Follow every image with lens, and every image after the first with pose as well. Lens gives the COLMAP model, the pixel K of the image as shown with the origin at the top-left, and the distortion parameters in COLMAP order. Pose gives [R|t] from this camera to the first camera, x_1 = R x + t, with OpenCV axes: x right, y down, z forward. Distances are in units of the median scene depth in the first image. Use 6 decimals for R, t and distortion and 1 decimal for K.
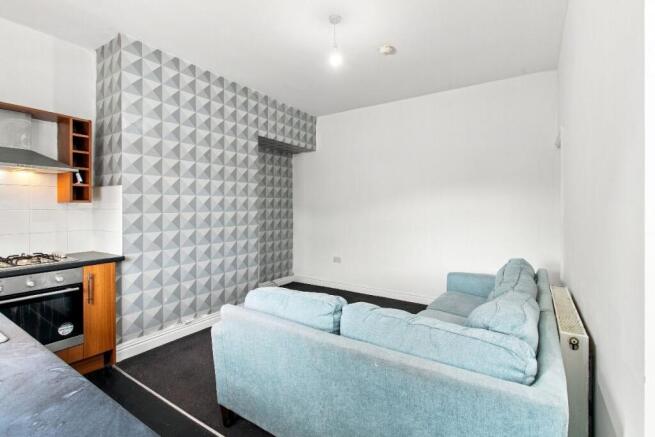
lens RADIAL K [[304.6, 0, 343.3], [0, 304.6, 207.1], [0, 0, 1]] dist [0.003131, 0.001381]
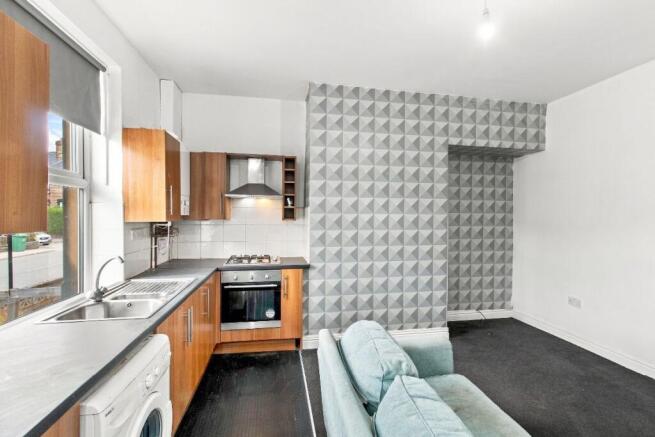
lens RADIAL K [[304.6, 0, 329.6], [0, 304.6, 220.2], [0, 0, 1]] dist [0.003131, 0.001381]
pose [[0.673844, 0.013383, -0.738752, 0.151126], [-0.010878, 0.999907, 0.008192, -0.018247], [0.738793, 0.002516, 0.673928, 0.152198]]
